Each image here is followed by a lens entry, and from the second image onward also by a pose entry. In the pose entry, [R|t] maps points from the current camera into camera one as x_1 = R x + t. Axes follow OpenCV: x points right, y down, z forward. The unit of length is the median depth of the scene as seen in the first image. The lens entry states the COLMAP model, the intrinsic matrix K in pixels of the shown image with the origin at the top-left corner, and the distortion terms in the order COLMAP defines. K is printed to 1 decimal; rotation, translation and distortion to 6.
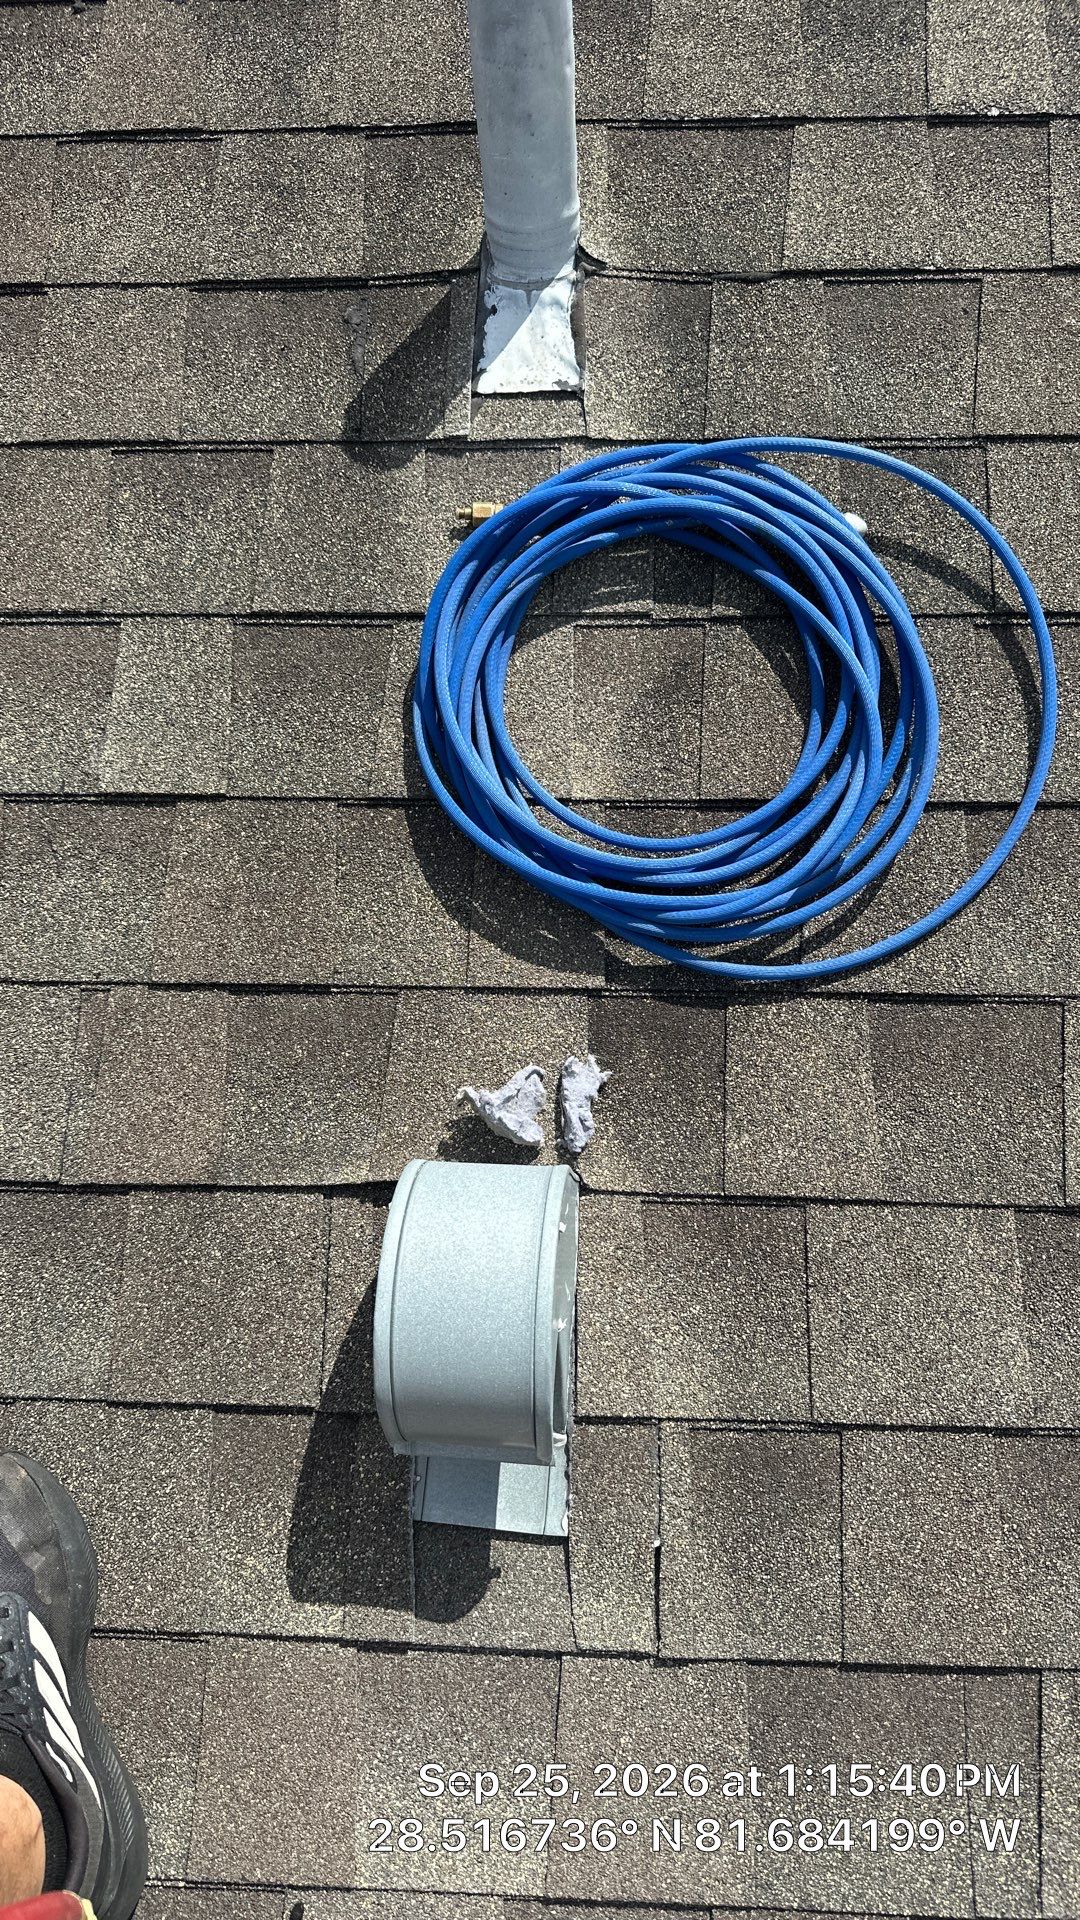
lens RADIAL K [[1647.8, 0, 540.0], [0, 1647.8, 960.0], [0, 0, 1]] dist [0.296004, -1.068122]
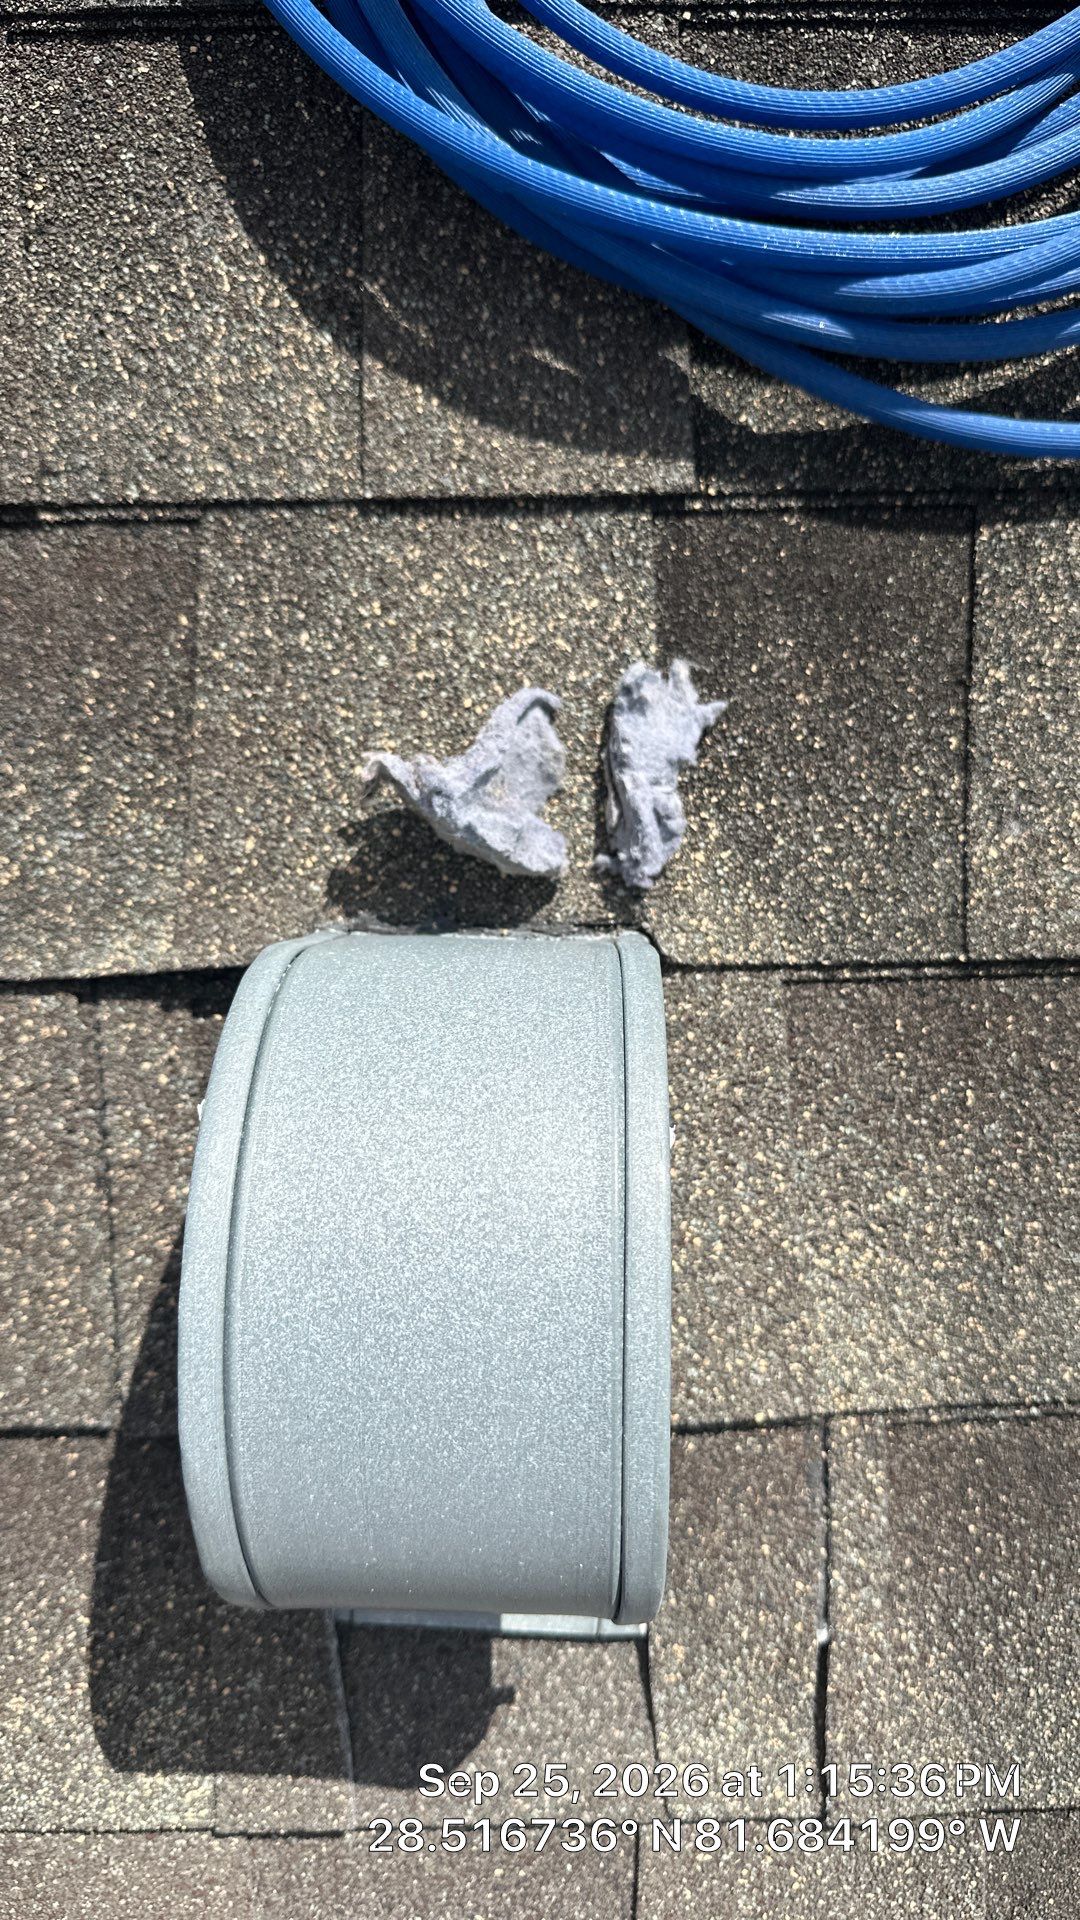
lens RADIAL K [[1340.3, 0, 564.2], [0, 1340.3, 985.3], [0, 0, 1]] dist [0.112259, -0.200964]
pose [[0.995960, -0.053874, 0.071844, -0.025977], [0.030055, 0.953887, 0.298656, 0.033801], [-0.084621, -0.295290, 0.951653, 0.651985]]
